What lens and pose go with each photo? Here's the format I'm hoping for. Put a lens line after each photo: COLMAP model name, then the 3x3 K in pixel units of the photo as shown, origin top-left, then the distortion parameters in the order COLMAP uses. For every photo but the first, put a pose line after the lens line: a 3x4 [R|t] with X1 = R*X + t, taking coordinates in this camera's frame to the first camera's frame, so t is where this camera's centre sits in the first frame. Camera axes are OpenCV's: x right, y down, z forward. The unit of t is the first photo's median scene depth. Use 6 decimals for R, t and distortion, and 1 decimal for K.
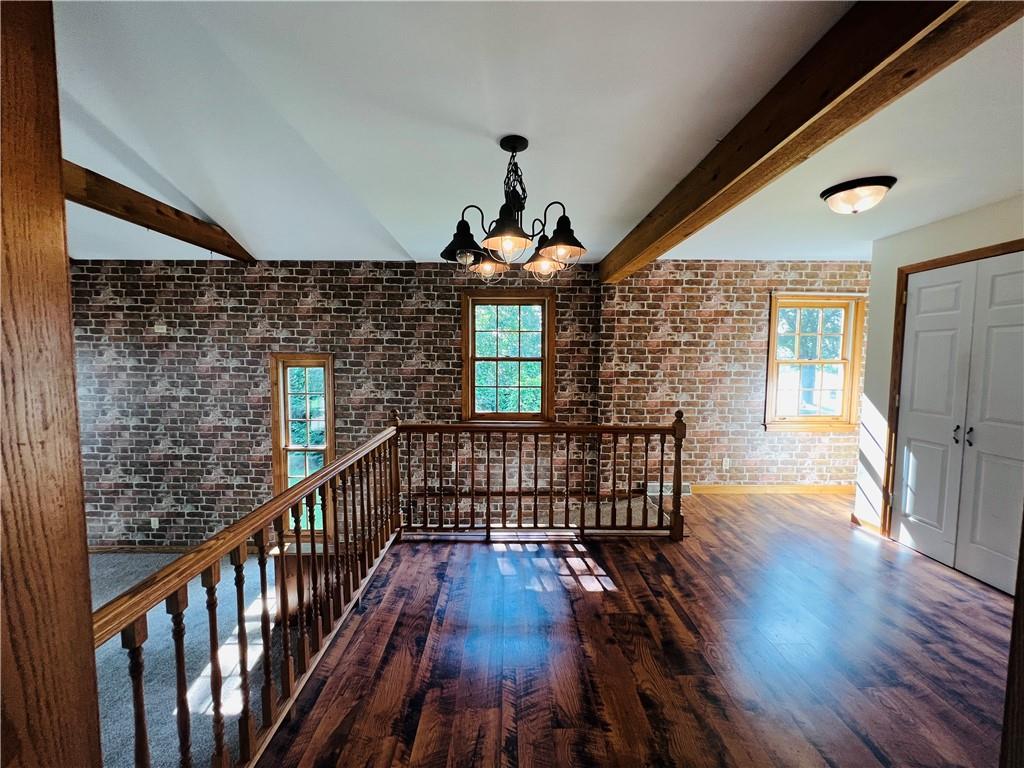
lens RADIAL K [[409.4, 0, 512.6], [0, 409.4, 385.5], [0, 0, 1]] dist [-0.001121, -0.000089]
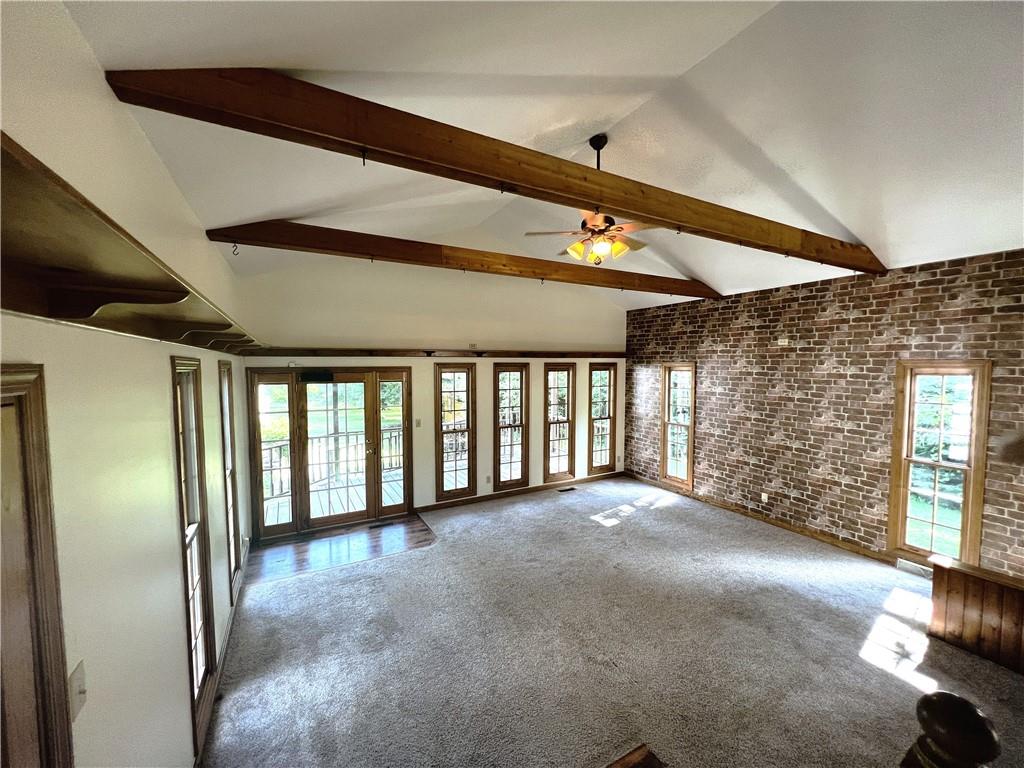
lens RADIAL K [[409.4, 0, 513.9], [0, 409.4, 385.5], [0, 0, 1]] dist [-0.001121, -0.000089]
pose [[0.473316, 0.040736, -0.879950, -0.156285], [-0.055155, 0.998341, 0.016550, 0.016694], [0.879164, 0.040700, 0.474777, -0.290125]]
